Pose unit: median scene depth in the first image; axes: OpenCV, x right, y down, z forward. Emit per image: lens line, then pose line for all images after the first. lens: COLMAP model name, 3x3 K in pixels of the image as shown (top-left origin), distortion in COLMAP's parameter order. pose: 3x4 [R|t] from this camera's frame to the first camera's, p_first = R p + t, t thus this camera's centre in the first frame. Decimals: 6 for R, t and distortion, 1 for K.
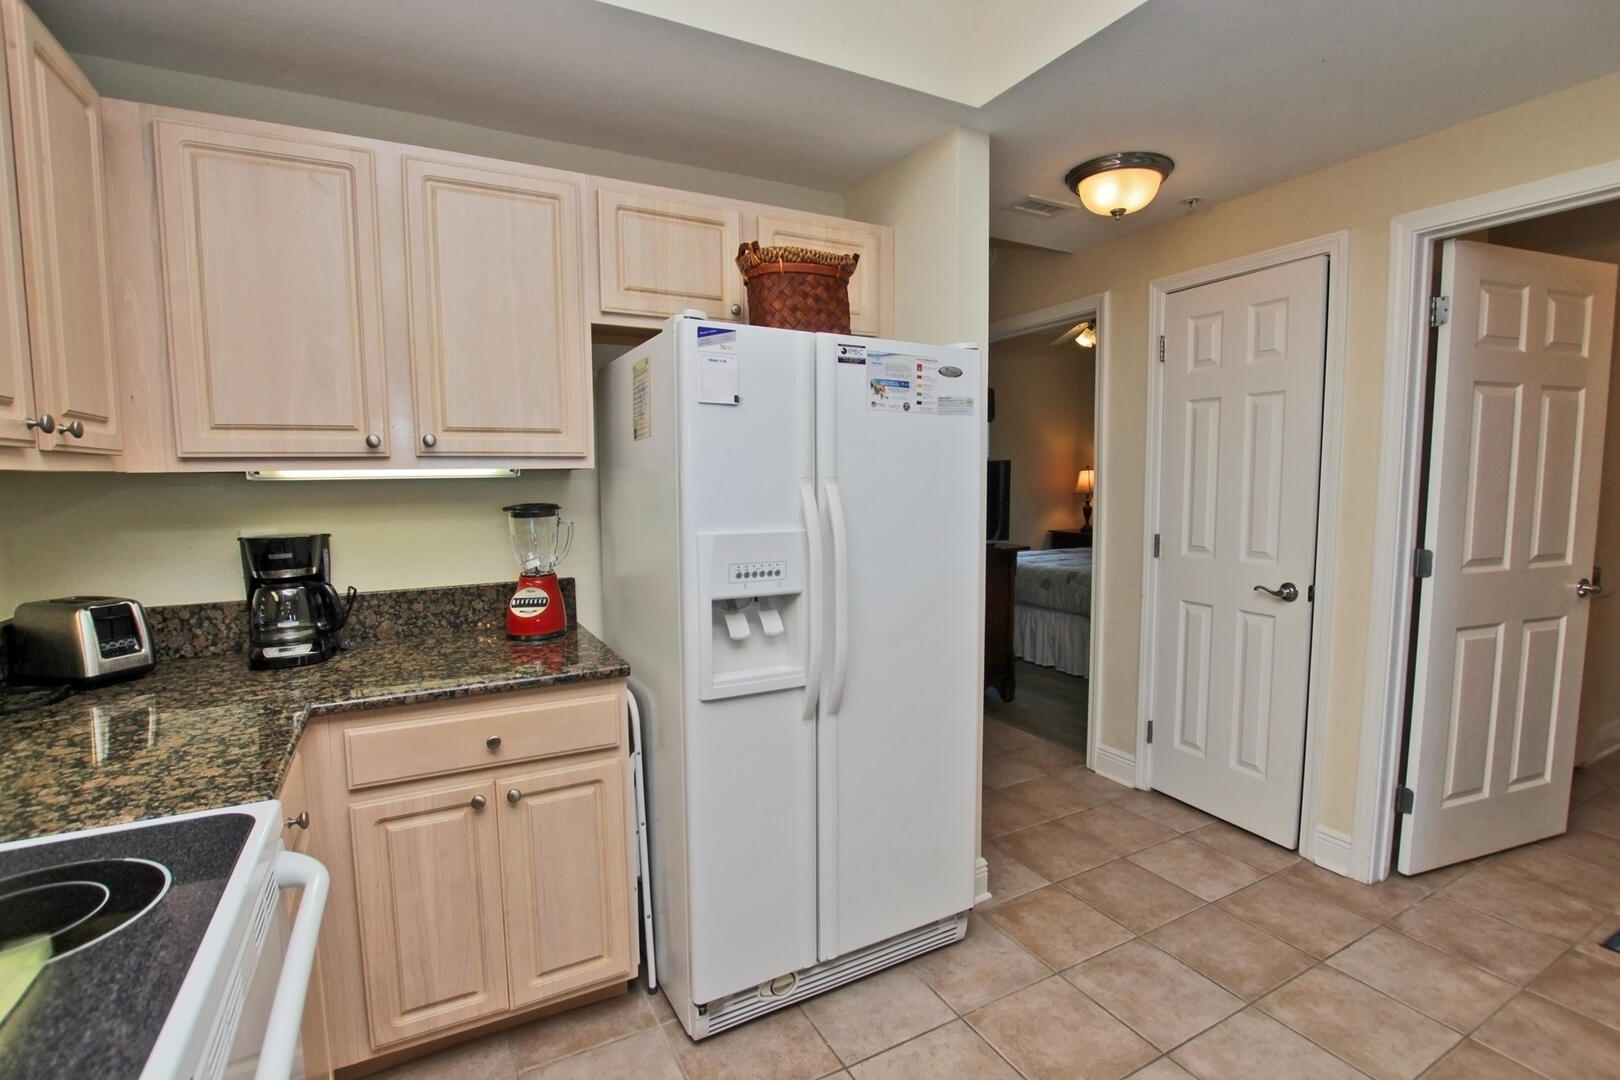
lens RADIAL K [[773.6, 0, 798.4], [0, 773.6, 548.1], [0, 0, 1]] dist [-0.025923, 0.001432]
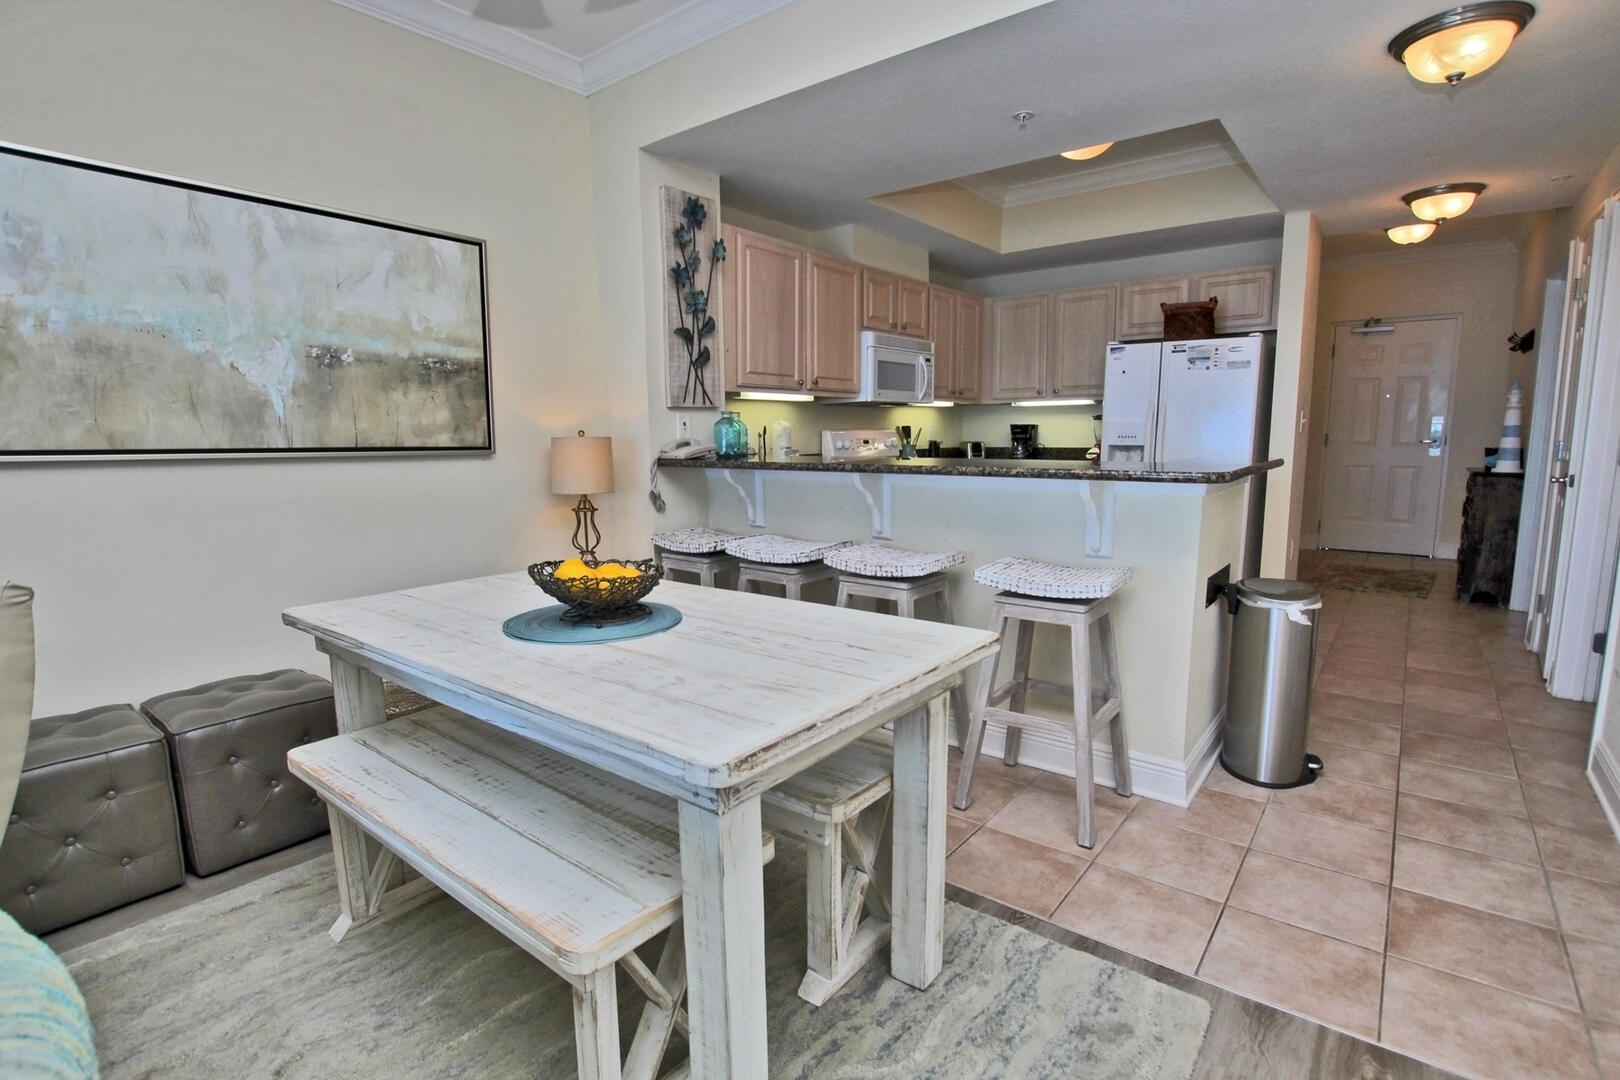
lens RADIAL K [[773.6, 0, 809.2], [0, 773.6, 545.5], [0, 0, 1]] dist [-0.025923, 0.001432]
pose [[0.379985, 0.145337, -0.913504, 1.956494], [-0.073836, 0.989194, 0.126665, 0.146027], [0.922041, 0.019319, 0.386610, -1.022252]]
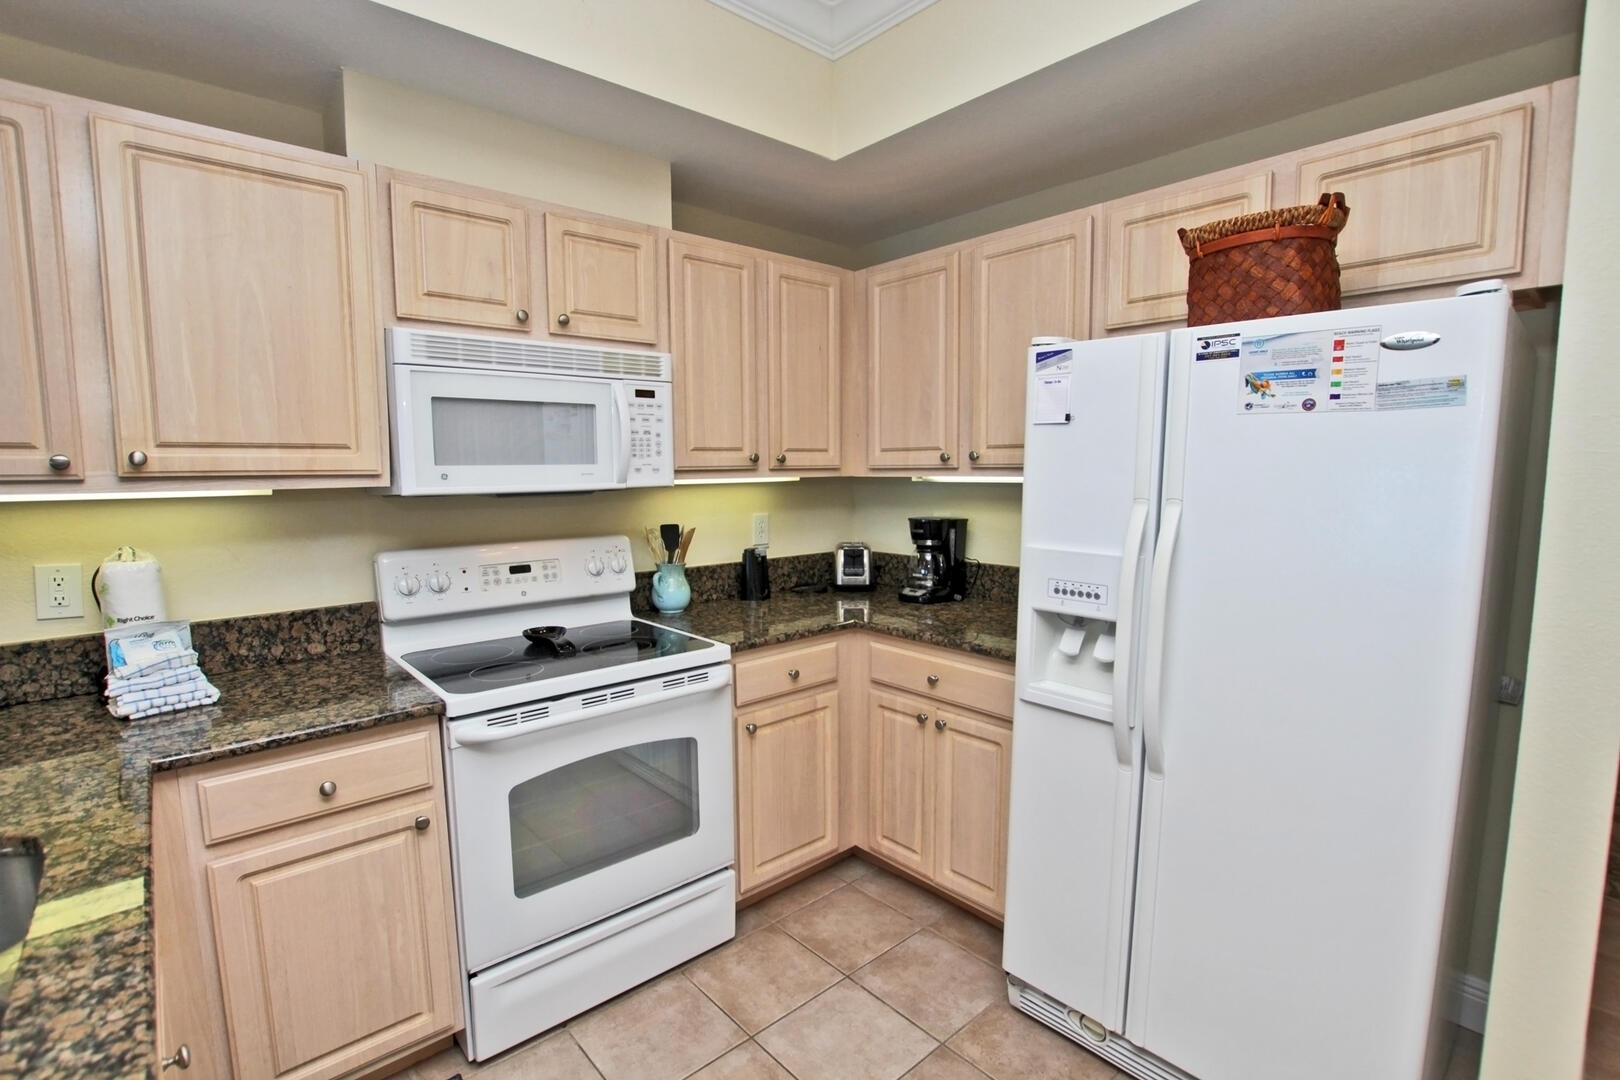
lens RADIAL K [[773.6, 0, 802.8], [0, 773.6, 543.8], [0, 0, 1]] dist [-0.025923, 0.001432]
pose [[0.209119, 0.107441, -0.971970, 0.783551], [-0.082280, 0.992355, 0.091991, -0.086375], [0.974423, 0.060737, 0.216360, 0.421551]]
